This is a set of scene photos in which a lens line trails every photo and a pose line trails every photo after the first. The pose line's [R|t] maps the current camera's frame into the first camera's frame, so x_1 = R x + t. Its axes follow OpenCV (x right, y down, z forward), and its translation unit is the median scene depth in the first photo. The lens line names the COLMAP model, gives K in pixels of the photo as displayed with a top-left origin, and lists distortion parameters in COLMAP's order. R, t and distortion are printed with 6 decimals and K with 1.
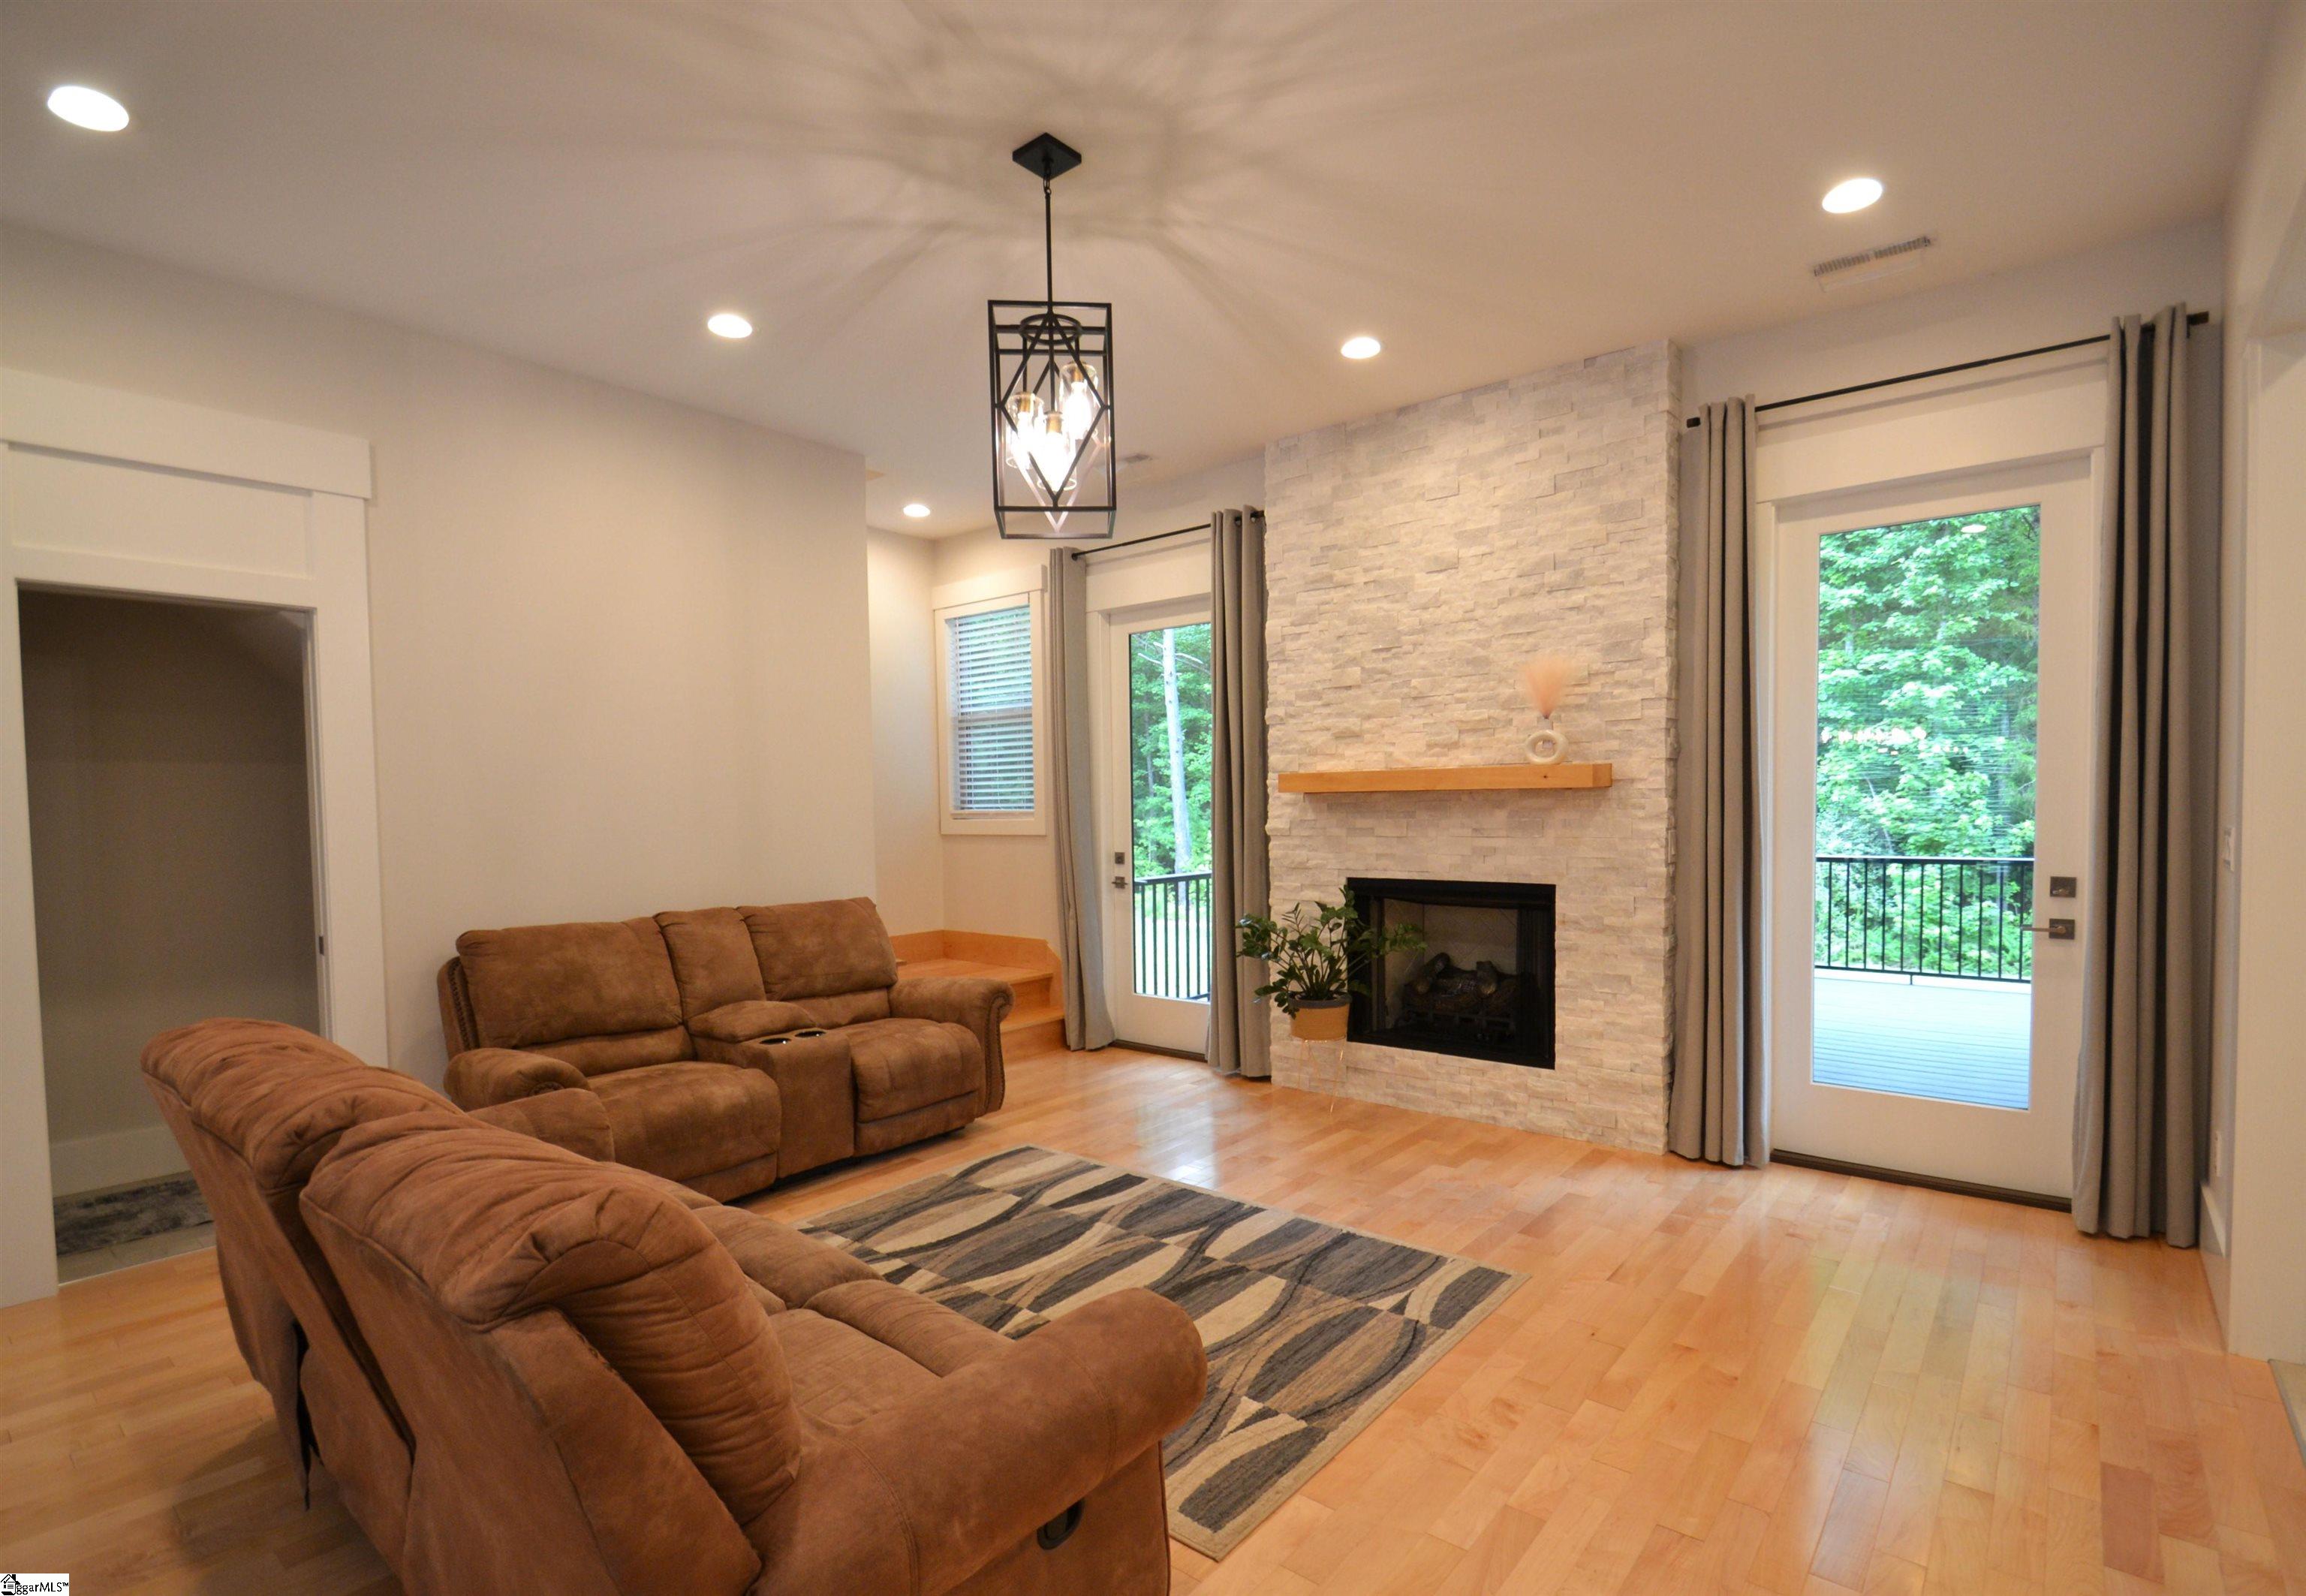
lens RADIAL K [[1094.5, 0, 1166.1], [0, 1094.5, 853.6], [0, 0, 1]] dist [-0.000457, -0.002763]
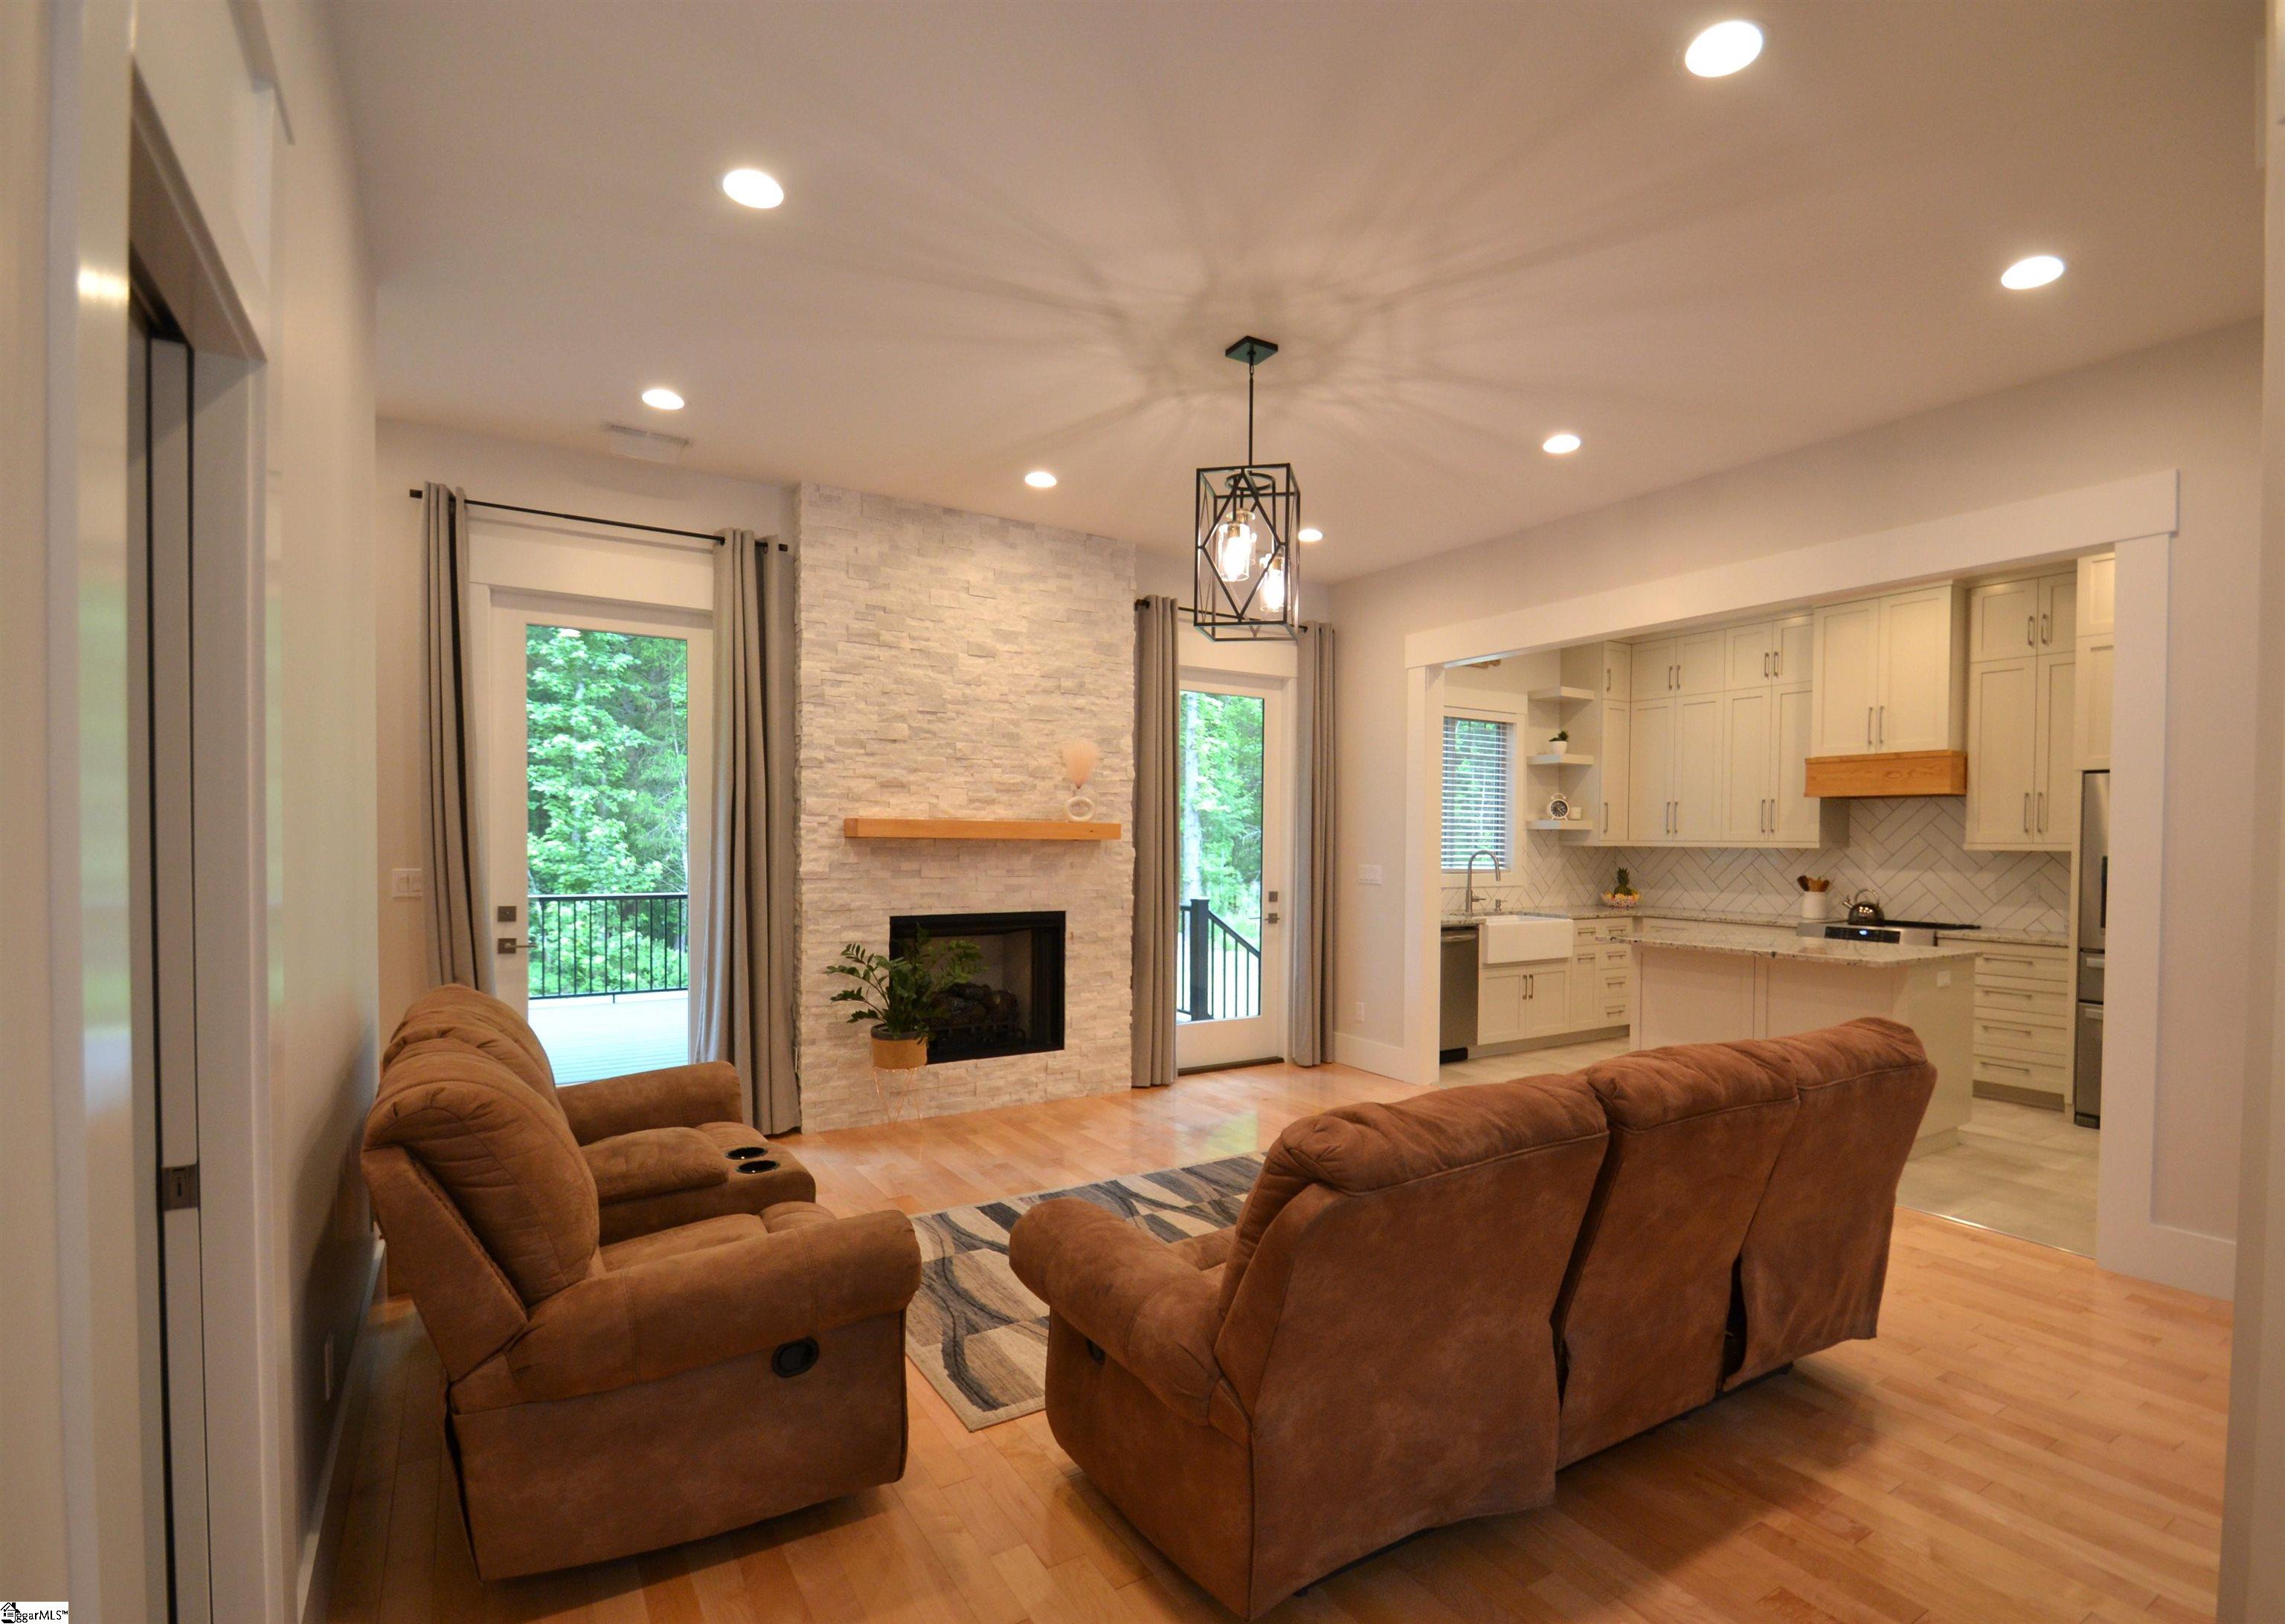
lens RADIAL K [[1093.2, 0, 1181.1], [0, 1093.2, 866.1], [0, 0, 1]] dist [-0.003938, -0.002497]
pose [[0.307959, -0.004874, 0.951387, -0.915179], [0.029357, 0.999559, -0.004382, -0.017394], [-0.950947, 0.029279, 0.307967, 0.470591]]
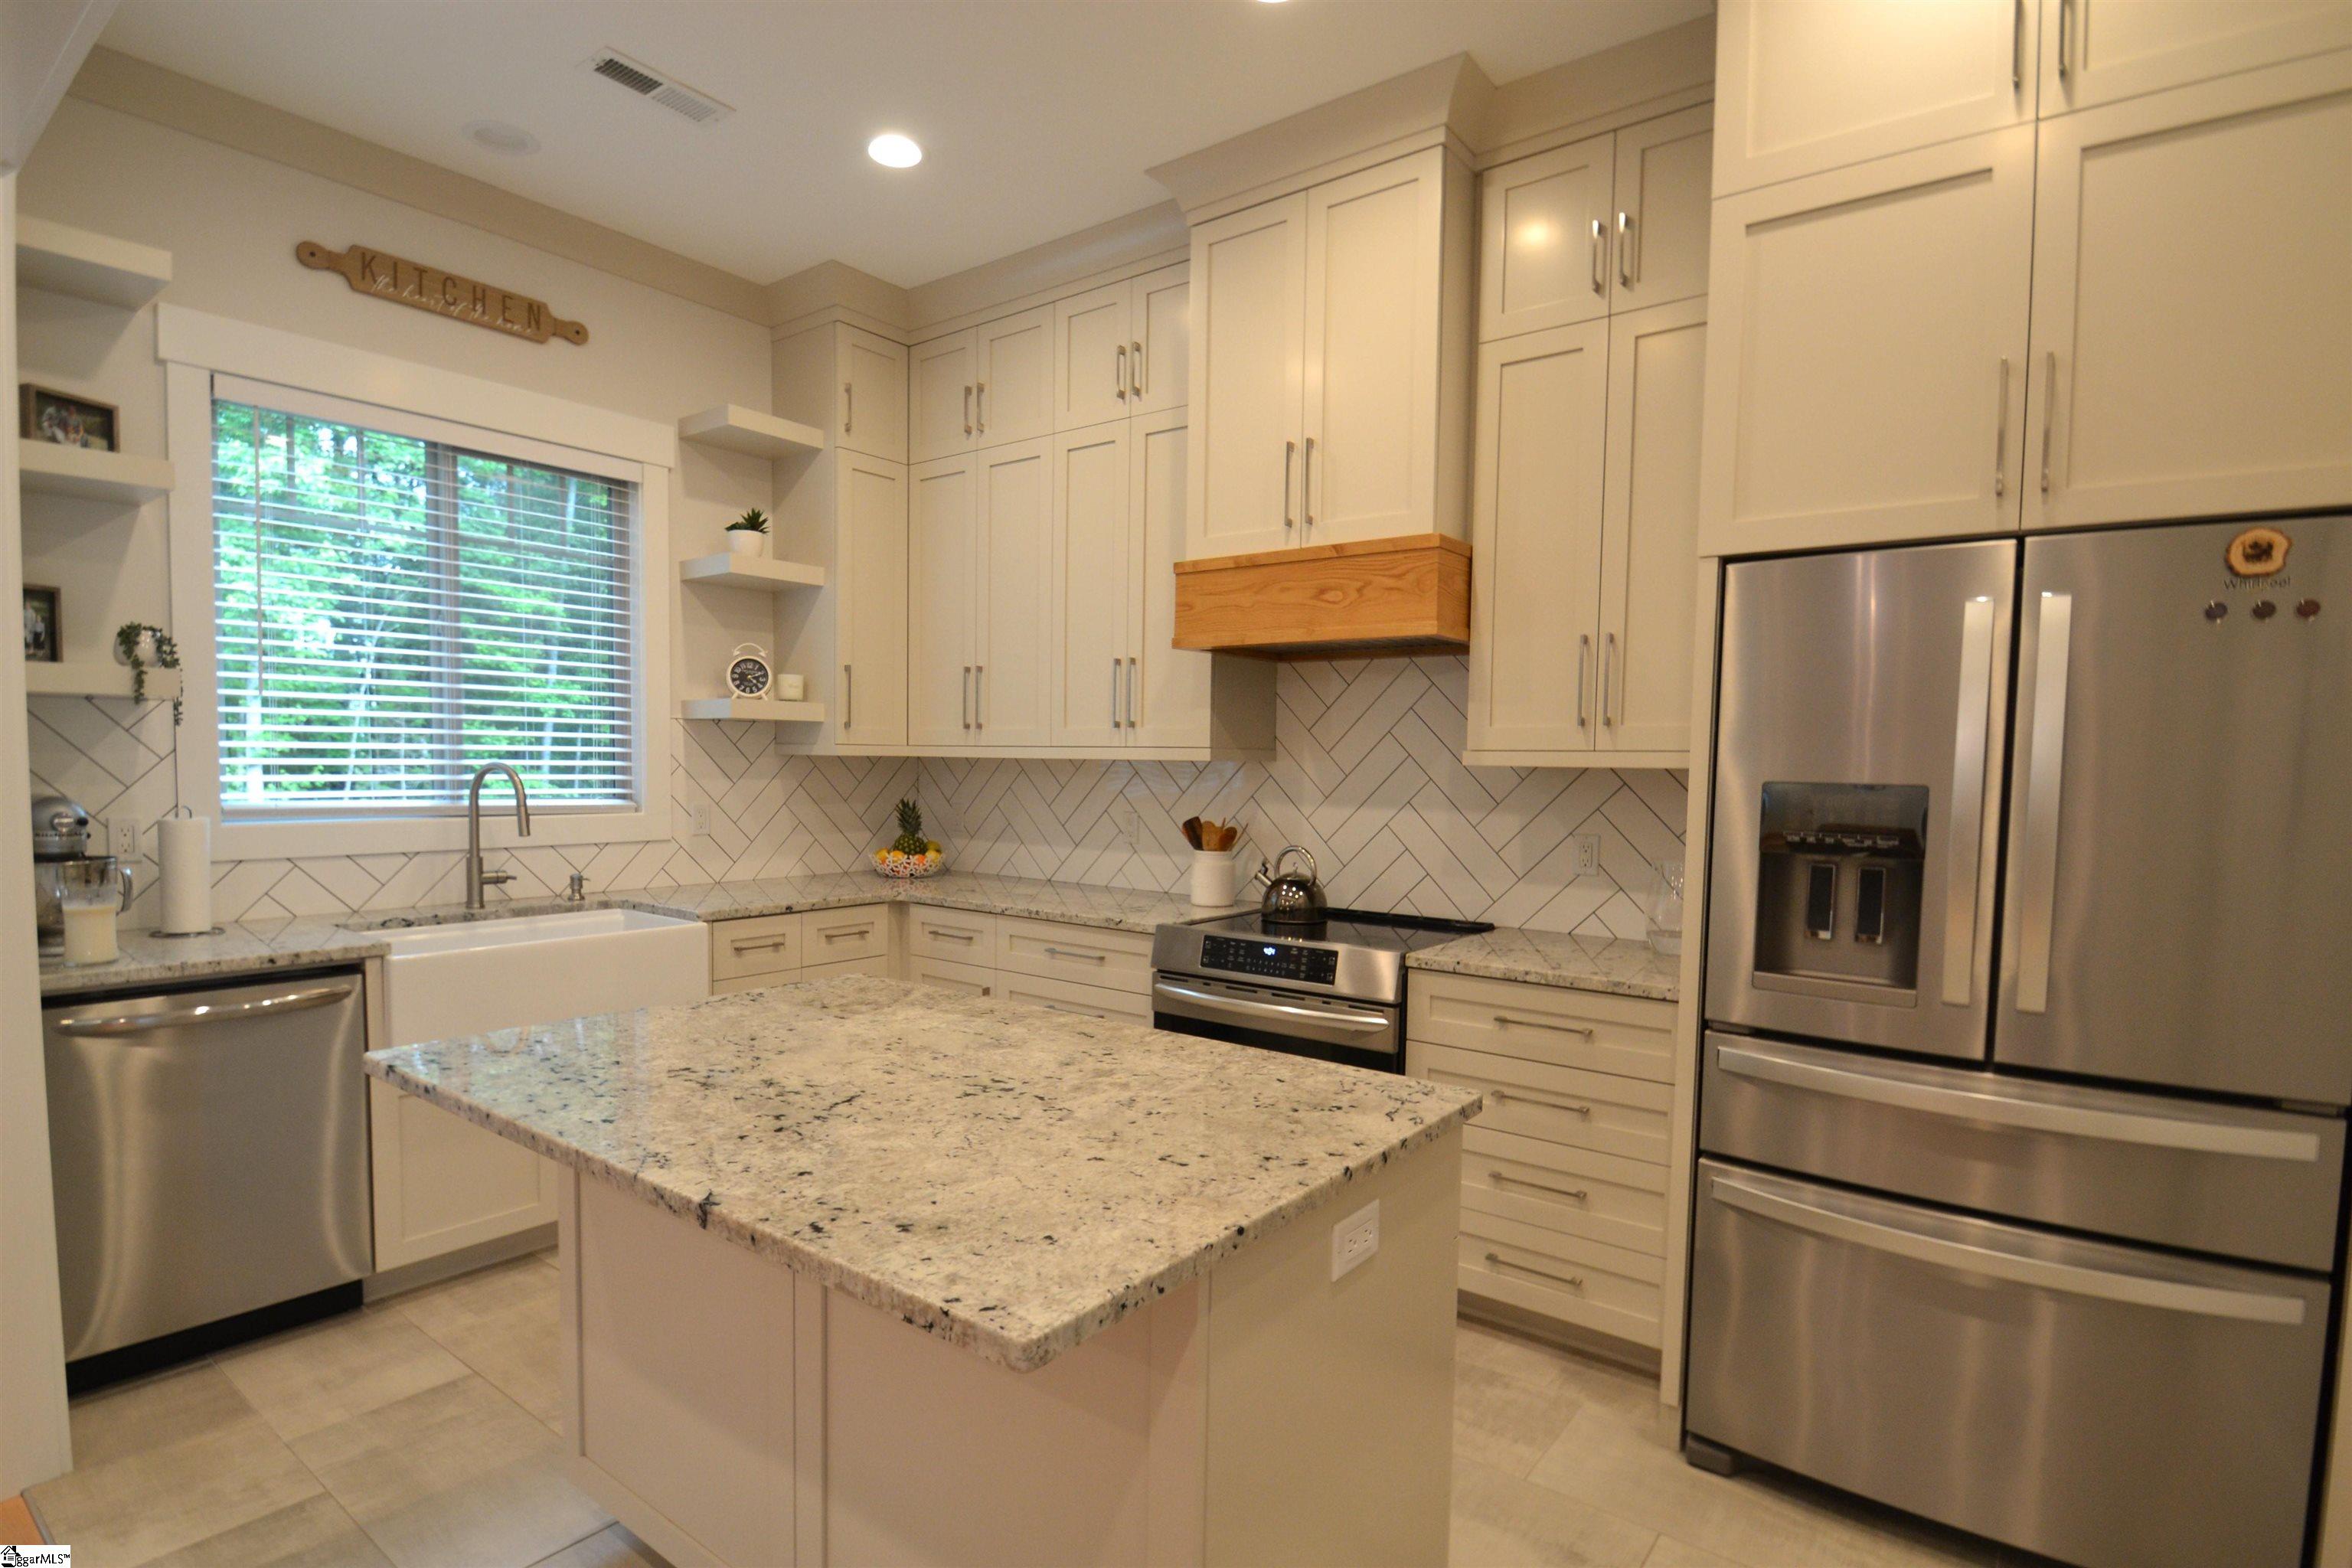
lens RADIAL K [[1177.2, 0, 1166.3], [0, 1177.2, 841.9], [0, 0, 1]] dist [-0.004882, -0.011416]
pose [[-0.035270, -0.055887, 0.997814, 0.118713], [0.030130, 0.997922, 0.056958, -0.014397], [-0.998924, 0.032073, -0.033512, 0.118161]]
